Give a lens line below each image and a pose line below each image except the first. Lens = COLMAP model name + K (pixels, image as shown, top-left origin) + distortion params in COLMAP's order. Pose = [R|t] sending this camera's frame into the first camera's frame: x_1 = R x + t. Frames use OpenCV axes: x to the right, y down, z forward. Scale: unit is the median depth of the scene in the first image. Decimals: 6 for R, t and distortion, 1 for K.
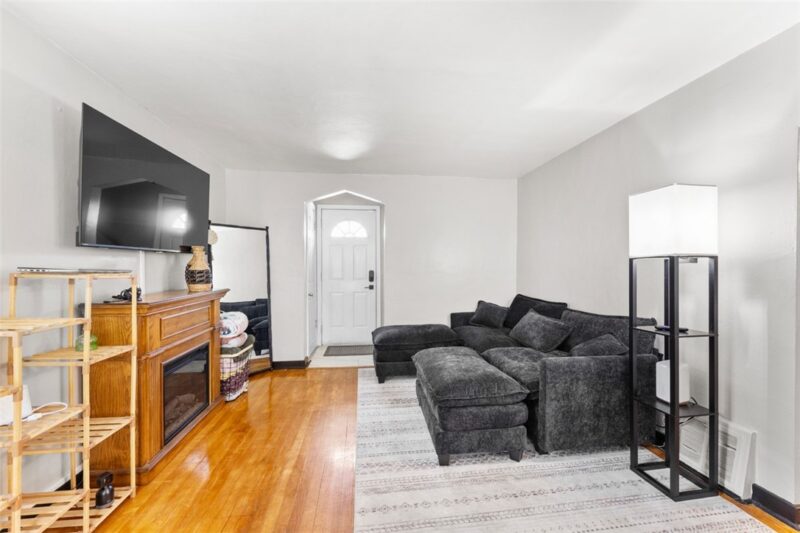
lens RADIAL K [[310.8, 0, 400.0], [0, 310.8, 266.5], [0, 0, 1]] dist [0.000128, -0.000106]
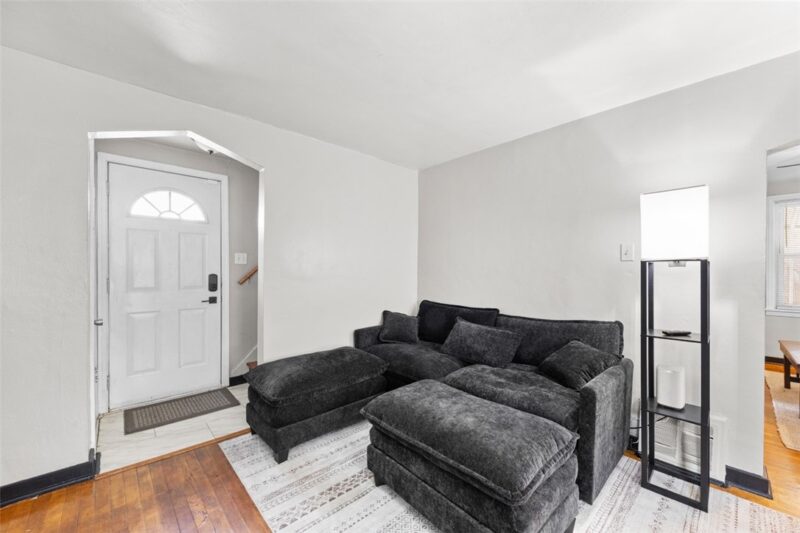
lens RADIAL K [[313.4, 0, 400.6], [0, 313.4, 269.6], [0, 0, 1]] dist [0.000534, -0.000133]
pose [[0.814200, 0.004774, 0.580565, -0.267001], [-0.006025, 0.999982, 0.000226, 0.002165], [-0.580553, -0.003682, 0.814214, 0.439610]]
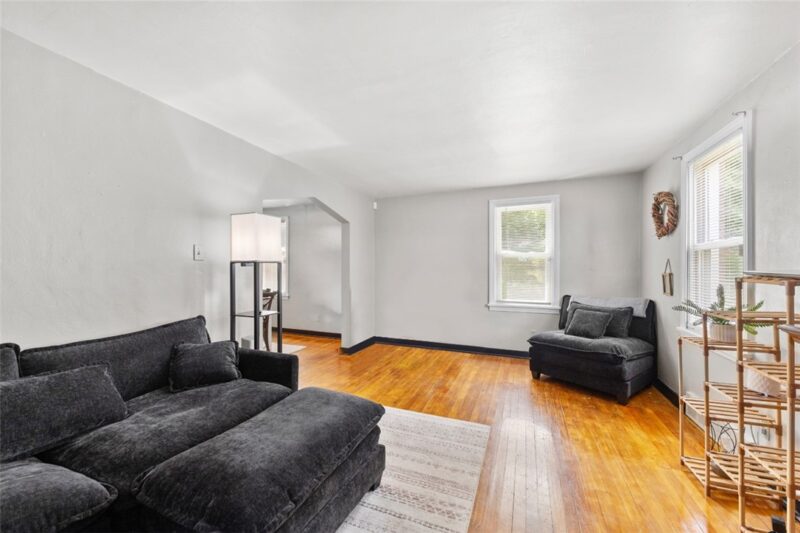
lens RADIAL K [[310.8, 0, 400.0], [0, 310.8, 266.5], [0, 0, 1]] dist [0.000128, -0.000106]
pose [[-0.869373, 0.001441, 0.494155, -0.260838], [-0.002641, 0.999968, -0.007563, -0.000181], [-0.494150, -0.007880, -0.869341, 1.217872]]
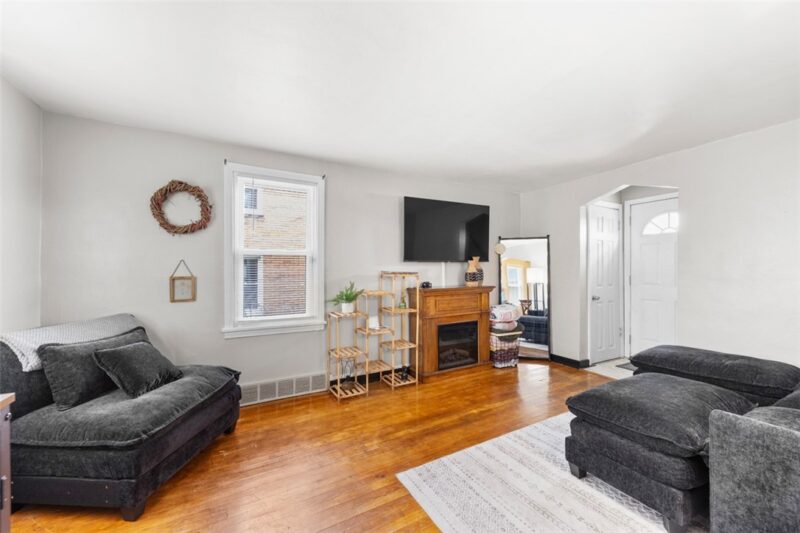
lens RADIAL K [[310.8, 0, 400.0], [0, 310.8, 266.5], [0, 0, 1]] dist [0.000128, -0.000106]
pose [[0.368708, -0.011372, -0.929476, 0.581551], [0.005052, 0.999935, -0.010230, -0.004303], [0.929532, -0.000923, 0.368741, 0.091910]]
